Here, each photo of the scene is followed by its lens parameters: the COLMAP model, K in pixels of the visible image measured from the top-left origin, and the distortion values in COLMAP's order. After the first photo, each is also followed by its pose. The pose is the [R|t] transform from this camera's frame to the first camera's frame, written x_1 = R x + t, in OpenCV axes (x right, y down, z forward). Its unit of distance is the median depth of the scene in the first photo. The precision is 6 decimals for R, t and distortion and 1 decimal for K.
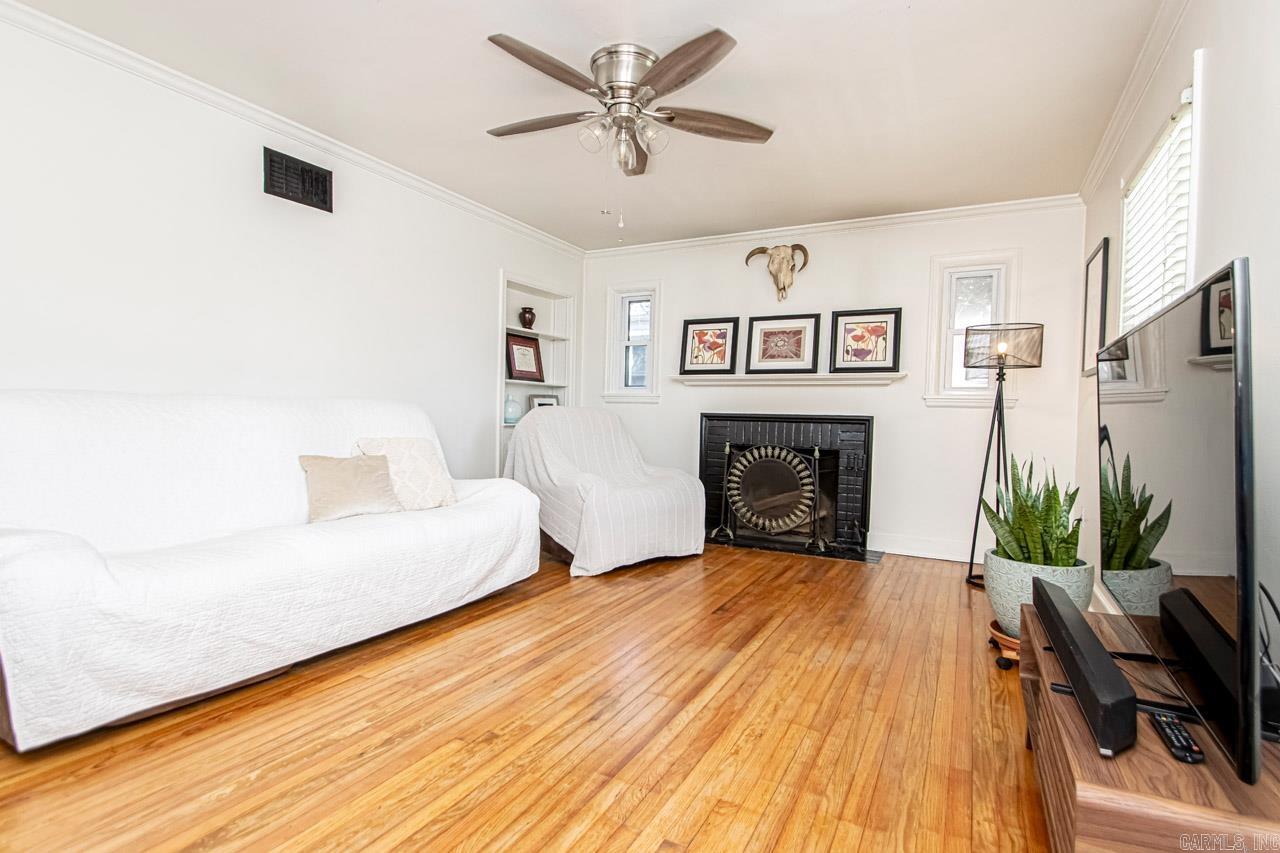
lens RADIAL K [[597.1, 0, 640.6], [0, 597.1, 426.0], [0, 0, 1]] dist [0.007118, -0.009479]
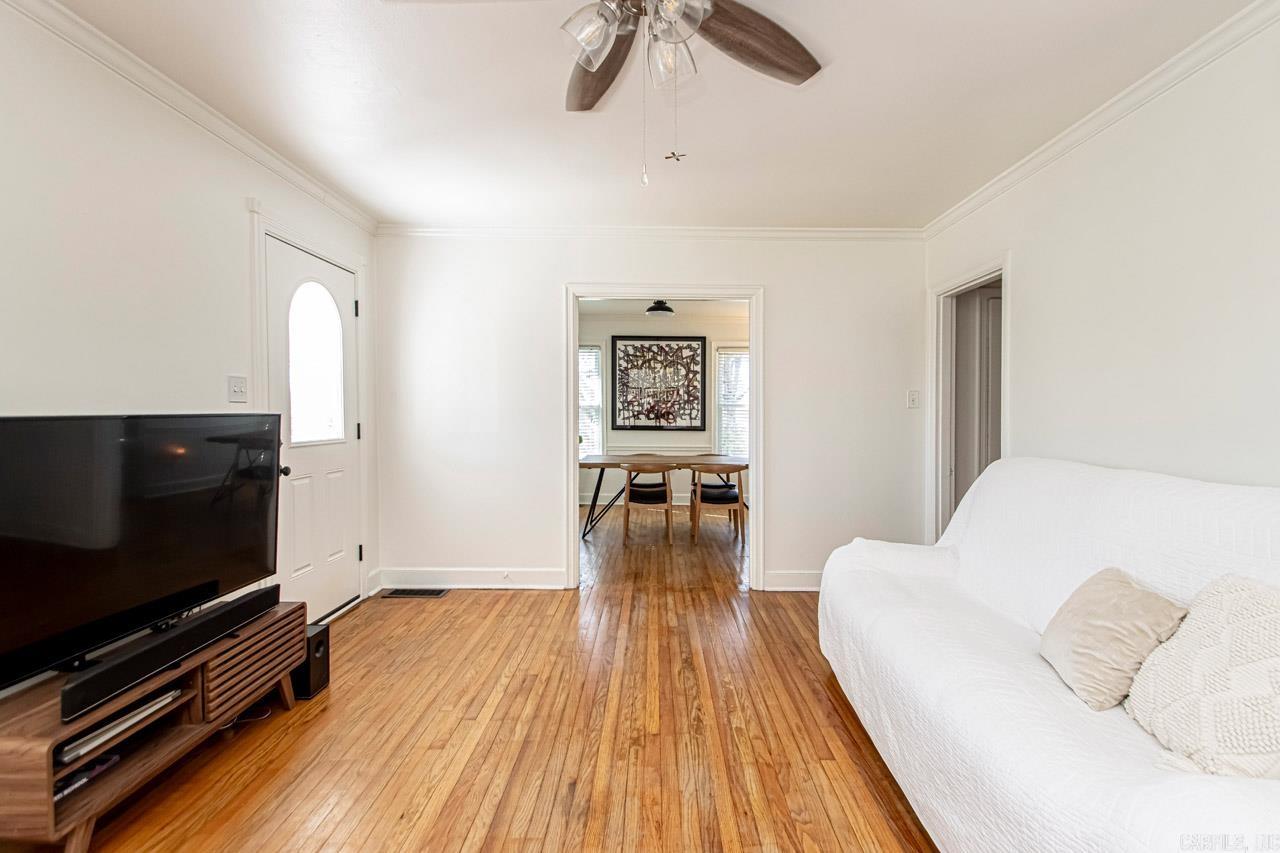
lens RADIAL K [[597.1, 0, 640.3], [0, 597.1, 421.2], [0, 0, 1]] dist [0.007118, -0.009479]
pose [[-0.891565, -0.017789, -0.452544, 0.315087], [-0.031234, 0.999264, 0.022254, -0.173037], [0.451815, 0.033976, -0.891465, 2.076126]]
